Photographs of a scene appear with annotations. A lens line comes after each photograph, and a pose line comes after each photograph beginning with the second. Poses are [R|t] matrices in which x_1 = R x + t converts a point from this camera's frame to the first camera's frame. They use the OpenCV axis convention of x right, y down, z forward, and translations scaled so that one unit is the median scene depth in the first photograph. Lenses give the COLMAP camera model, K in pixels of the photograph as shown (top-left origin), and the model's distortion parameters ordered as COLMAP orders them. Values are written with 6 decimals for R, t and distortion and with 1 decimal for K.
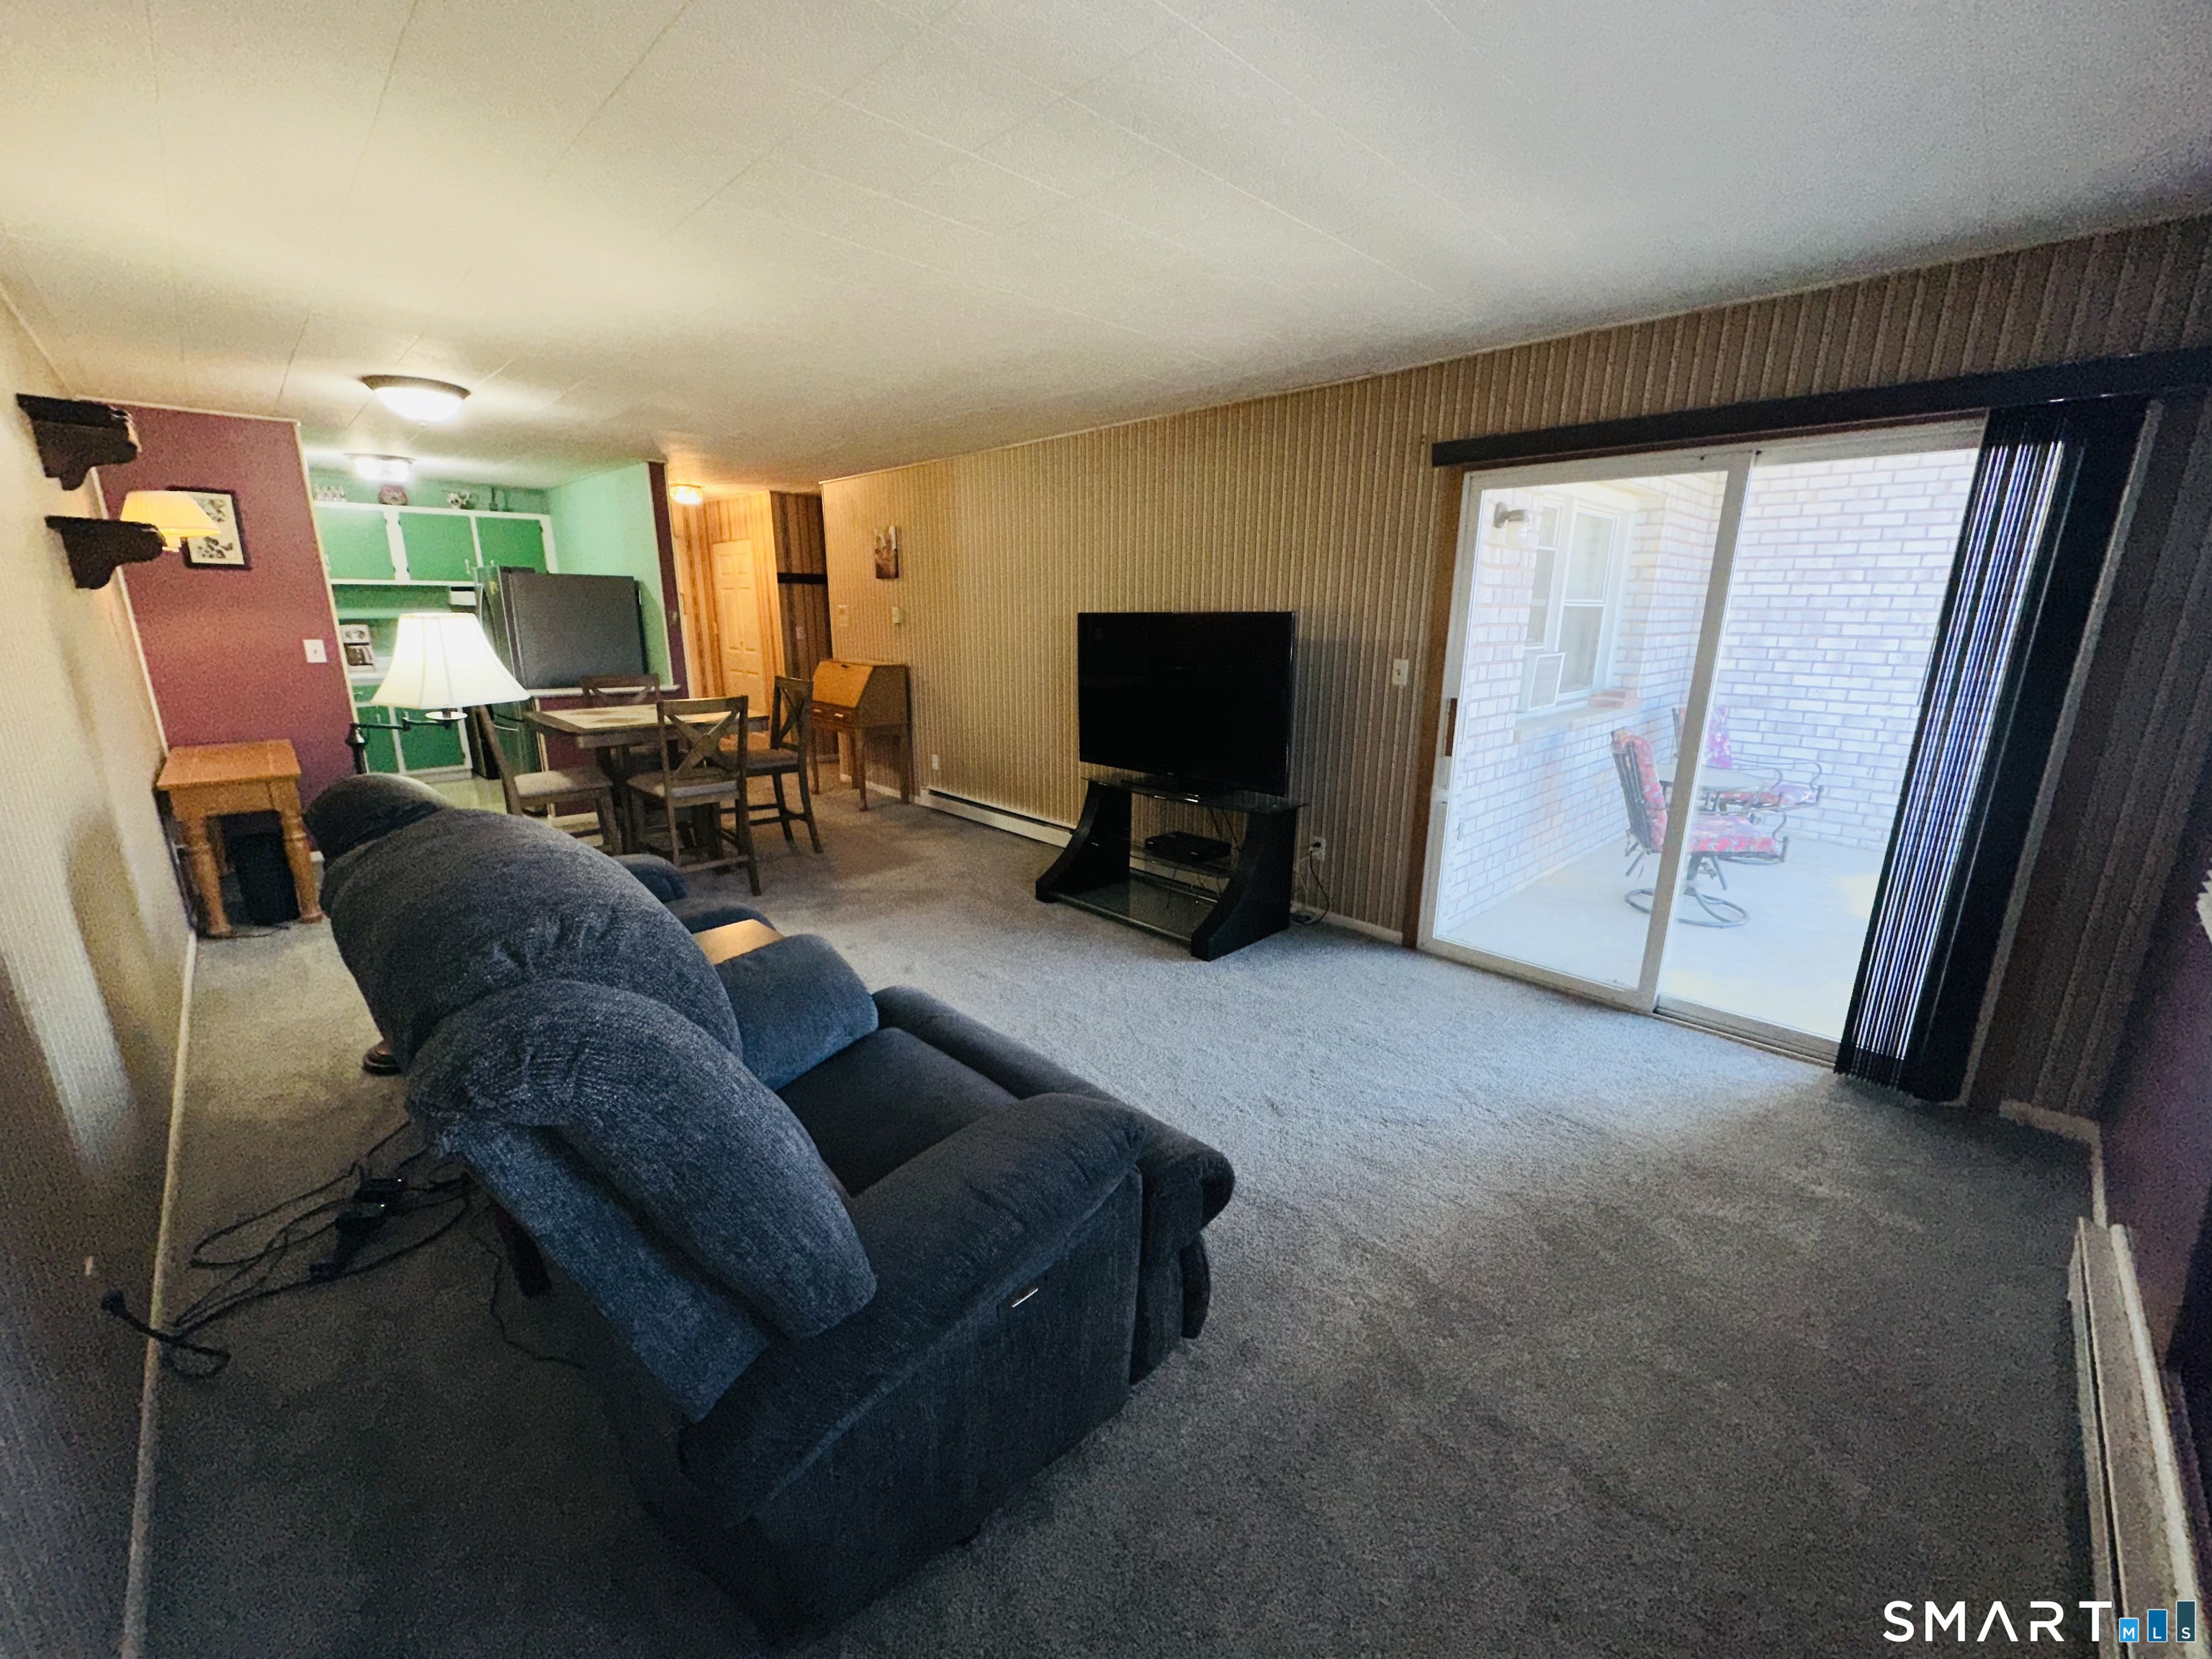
lens RADIAL K [[884.6, 0, 1115.5], [0, 884.6, 828.8], [0, 0, 1]] dist [0.000241, 0.000434]
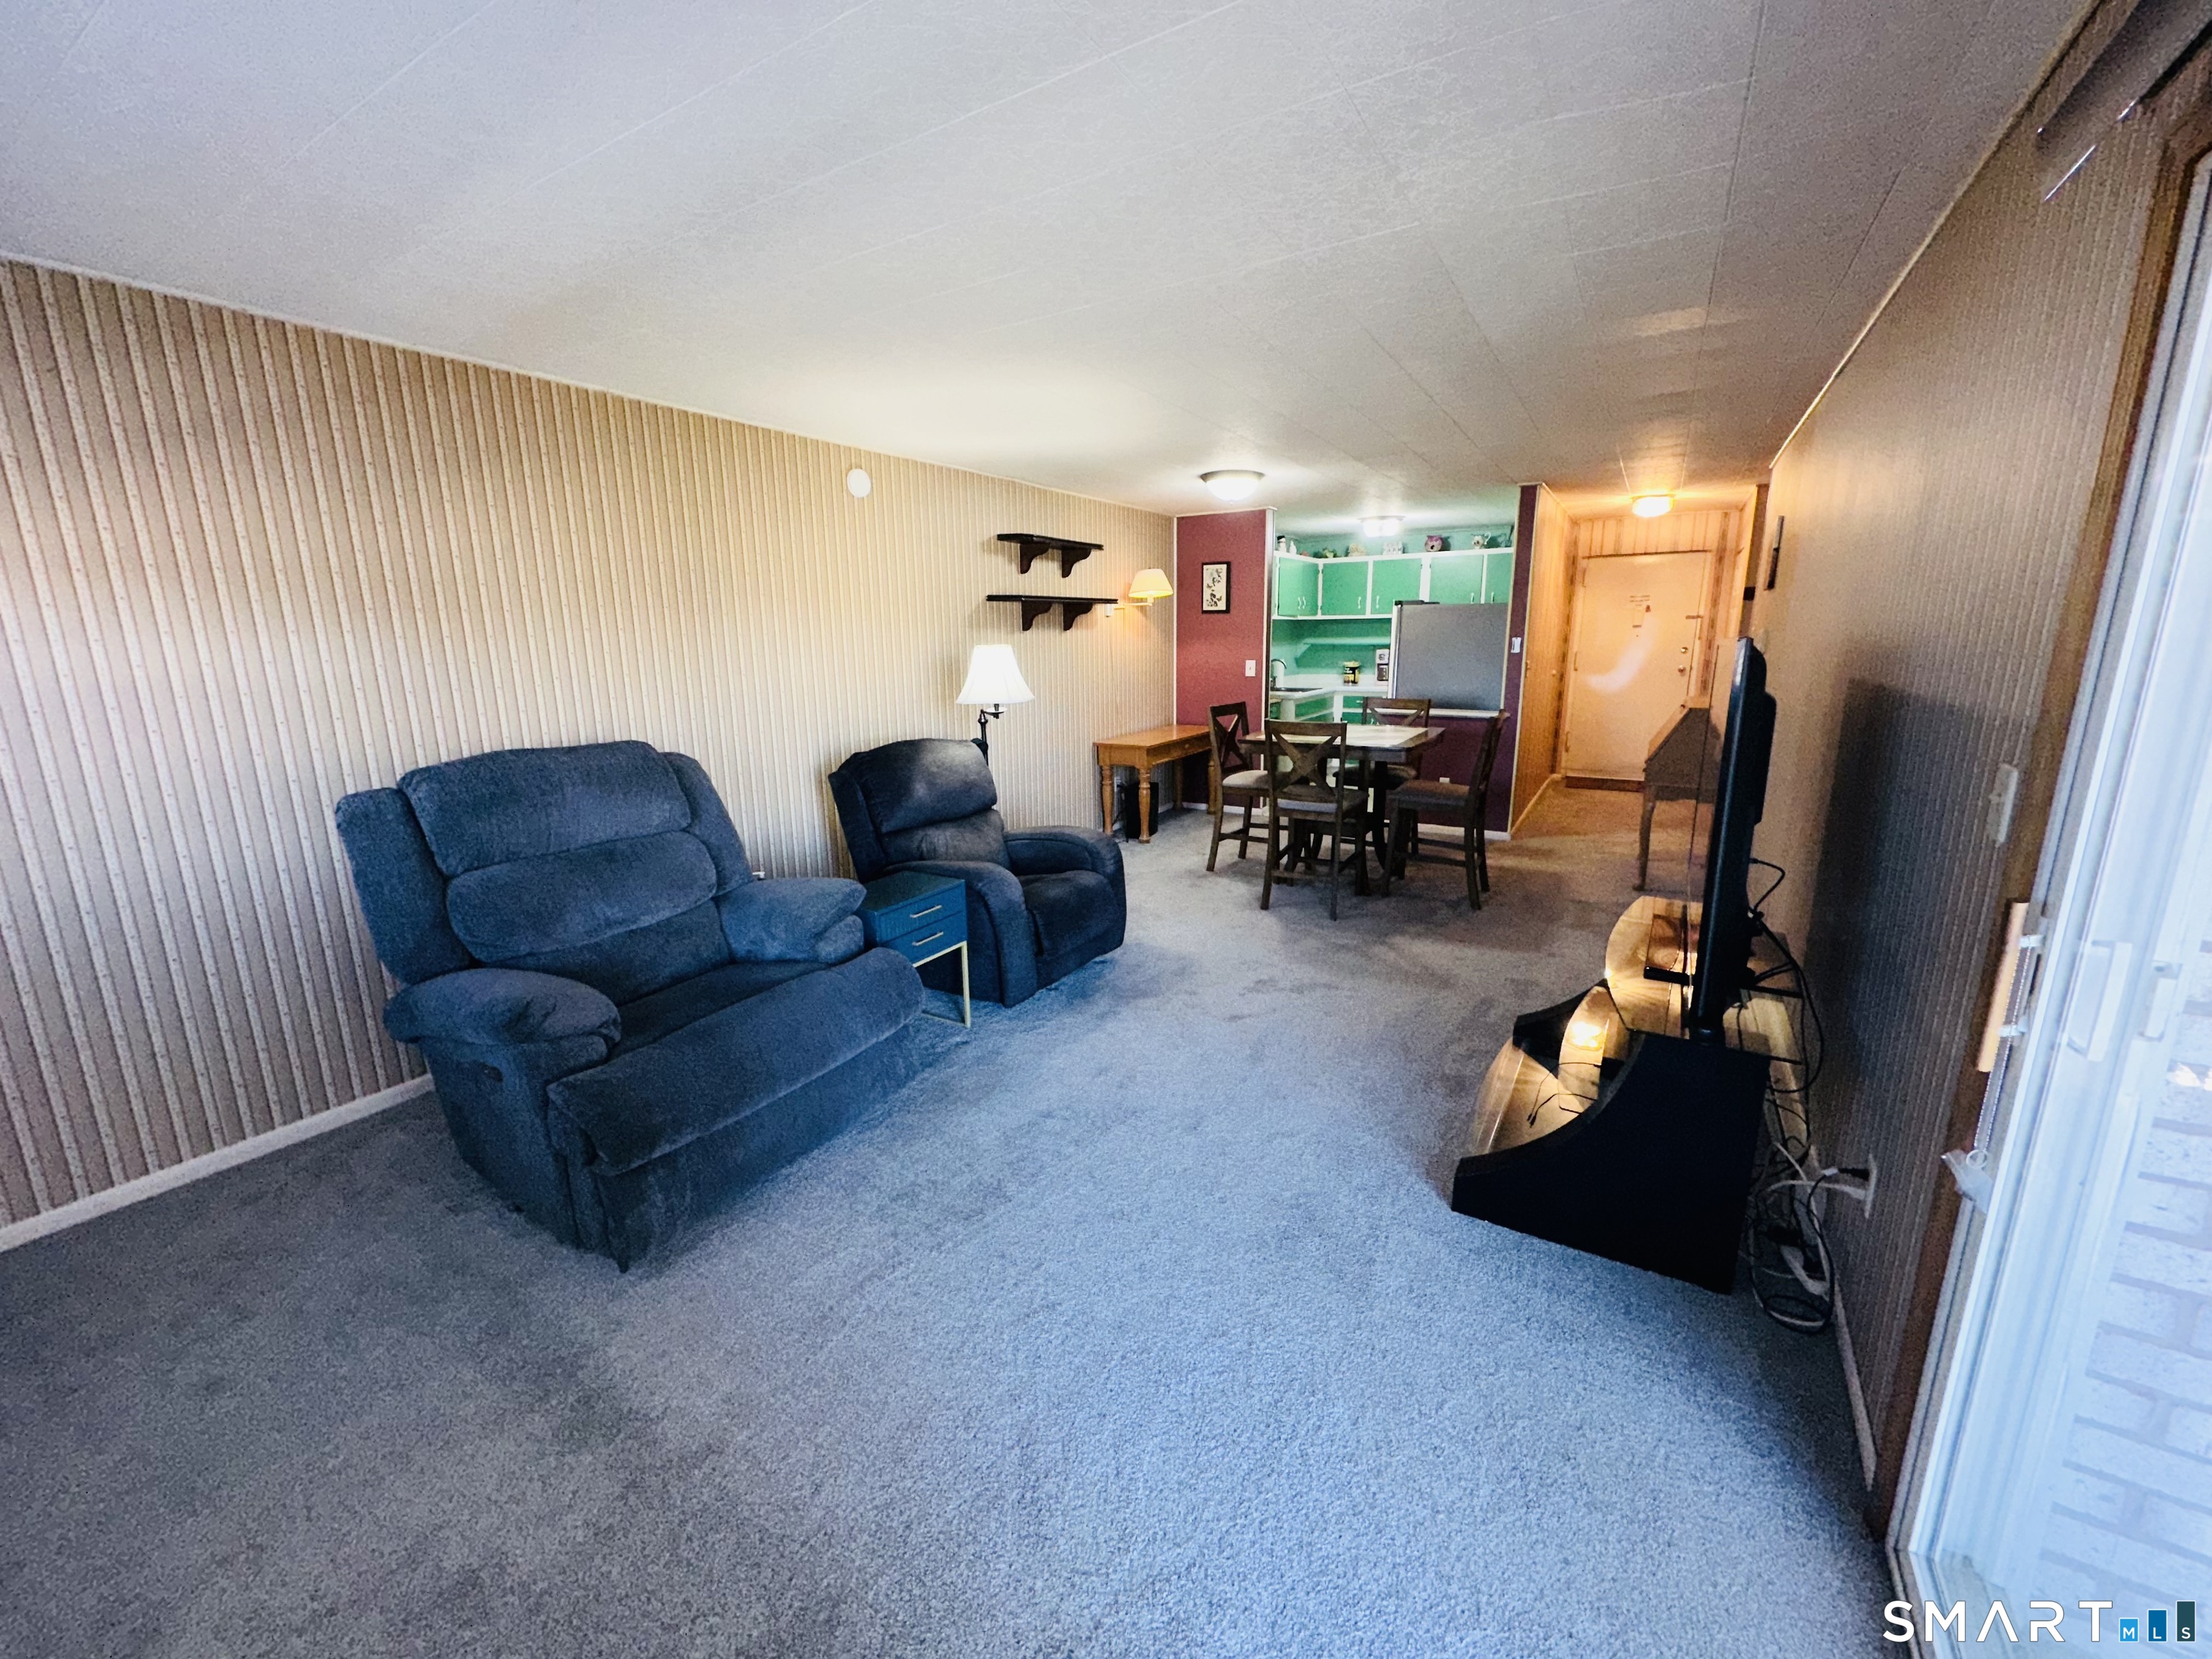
lens RADIAL K [[884.6, 0, 1111.8], [0, 884.6, 833.8], [0, 0, 1]] dist [0.000241, 0.000434]
pose [[0.242261, 0.203832, -0.948558, 0.440519], [-0.223107, 0.963185, 0.149993, -0.106764], [0.944210, 0.175292, 0.278819, 0.436818]]
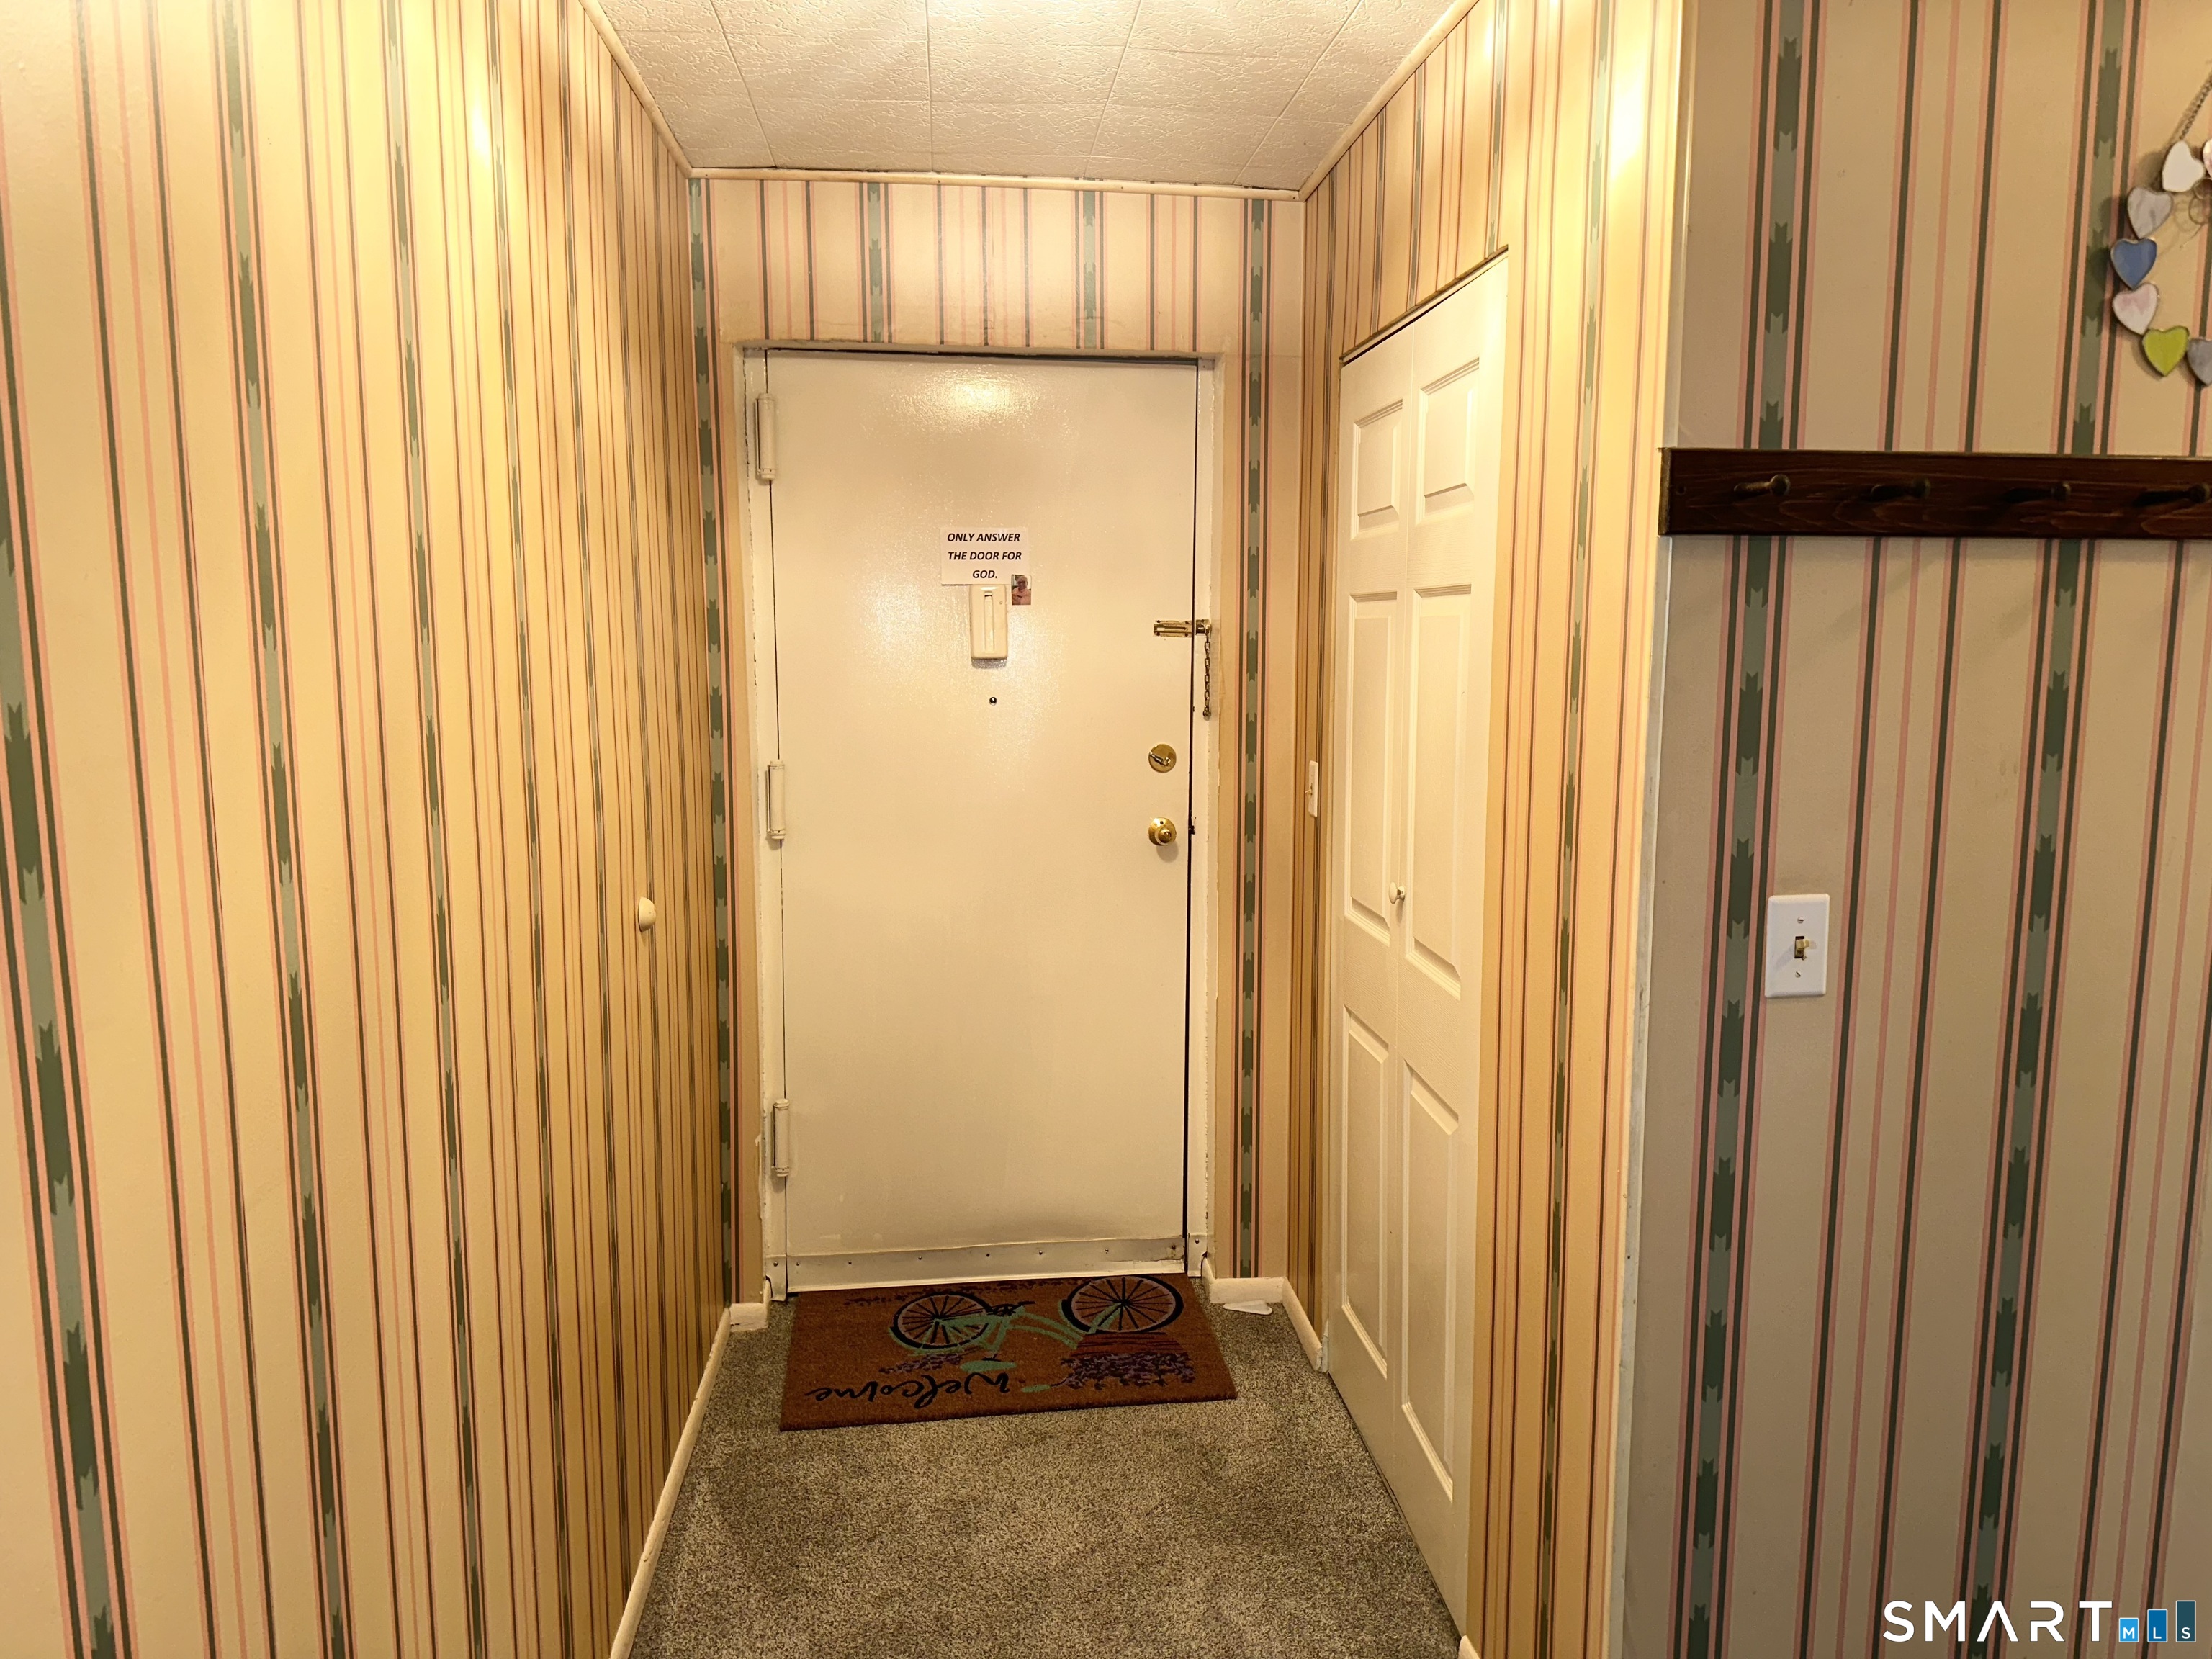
lens RADIAL K [[1560.0, 0, 1098.8], [0, 1560.0, 839.1], [0, 0, 1]] dist [0.051350, -0.058665]
pose [[0.769416, 0.083473, -0.633270, -0.477914], [-0.155272, 0.986128, -0.058670, -0.338588], [0.619588, 0.143470, 0.771704, 1.256912]]
